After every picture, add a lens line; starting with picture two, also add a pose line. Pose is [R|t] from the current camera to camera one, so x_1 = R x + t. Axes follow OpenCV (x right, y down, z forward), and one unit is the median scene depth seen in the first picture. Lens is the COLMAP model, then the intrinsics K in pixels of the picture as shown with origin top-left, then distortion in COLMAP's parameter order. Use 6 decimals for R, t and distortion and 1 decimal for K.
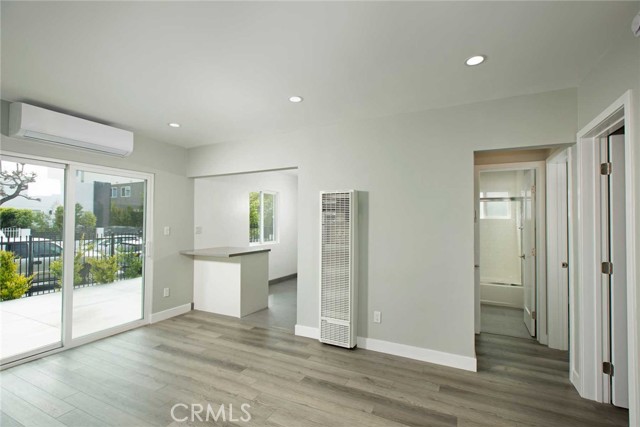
lens RADIAL K [[296.3, 0, 325.6], [0, 296.3, 221.1], [0, 0, 1]] dist [-0.001711, 0.000328]
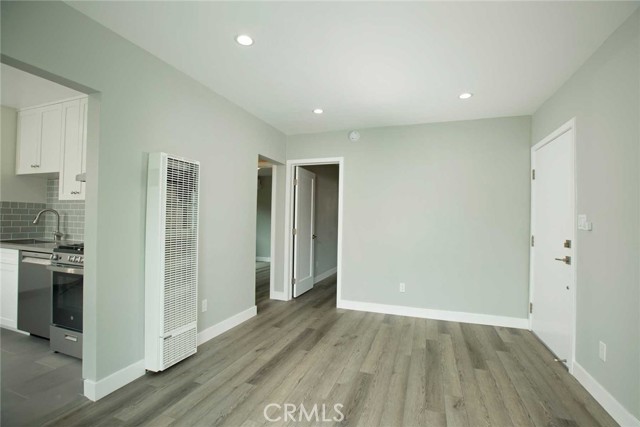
lens RADIAL K [[294.1, 0, 316.8], [0, 294.1, 214.0], [0, 0, 1]] dist [-0.012607, 0.000066]
pose [[-0.095678, 0.015068, 0.995298, -0.660854], [-0.015335, 0.999744, -0.016609, 0.043019], [-0.995294, -0.016852, -0.095422, 0.641772]]
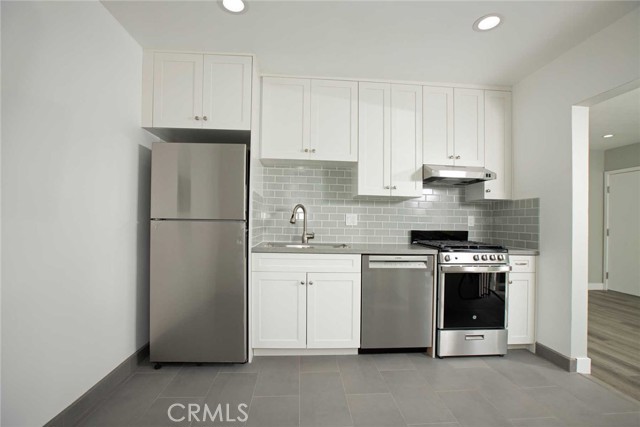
lens RADIAL K [[296.3, 0, 325.6], [0, 296.3, 221.1], [0, 0, 1]] dist [-0.001711, 0.000328]
pose [[-0.528590, -0.013574, 0.848769, -0.323260], [-0.018587, 0.999818, 0.004414, 0.063889], [-0.848674, -0.013442, -0.528746, 1.785011]]
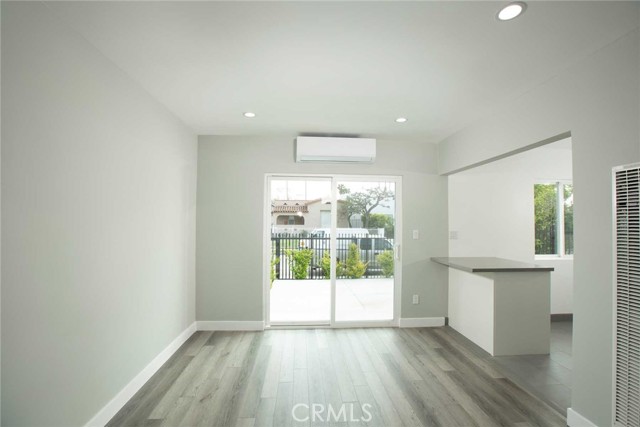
lens RADIAL K [[296.3, 0, 325.6], [0, 296.3, 221.1], [0, 0, 1]] dist [-0.001711, 0.000328]
pose [[0.519116, 0.000060, -0.854704, 0.140285], [-0.005958, 0.999976, -0.003549, -0.004853], [0.854683, 0.006935, 0.519104, 0.295764]]
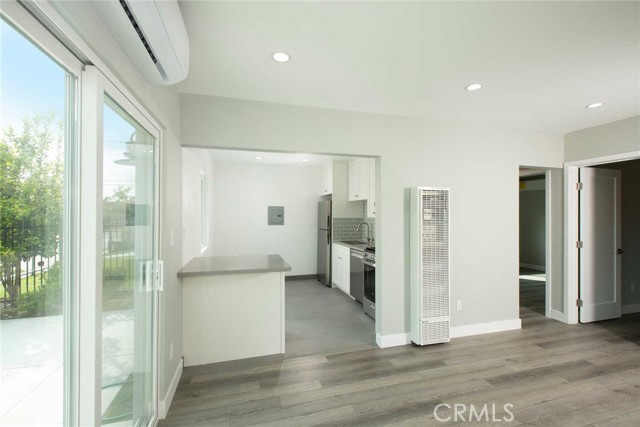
lens RADIAL K [[285.7, 0, 320.0], [0, 285.7, 213.5], [0, 0, 1]] dist [-0.003277, -0.000377]
pose [[0.739218, 0.003582, 0.673457, -0.788472], [0.002377, 0.999966, -0.007927, -0.008067], [-0.673462, 0.007461, 0.739184, 0.485451]]
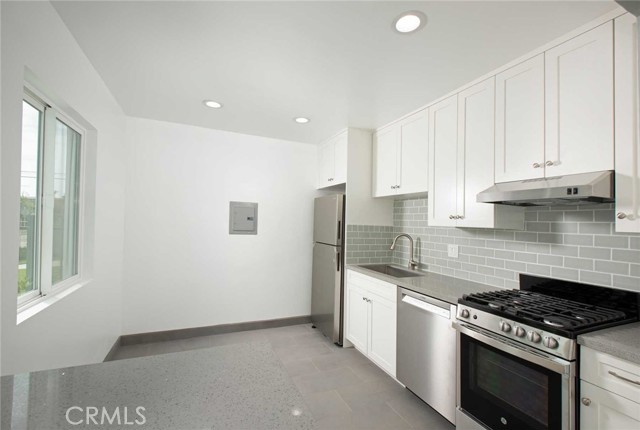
lens RADIAL K [[284.6, 0, 319.7], [0, 284.6, 227.3], [0, 0, 1]] dist [0.000380, 0.000063]
pose [[0.641659, 0.007034, 0.766958, -0.427010], [-0.027439, 0.999528, 0.013789, 0.000892], [-0.766499, -0.029893, 0.641549, 1.081234]]
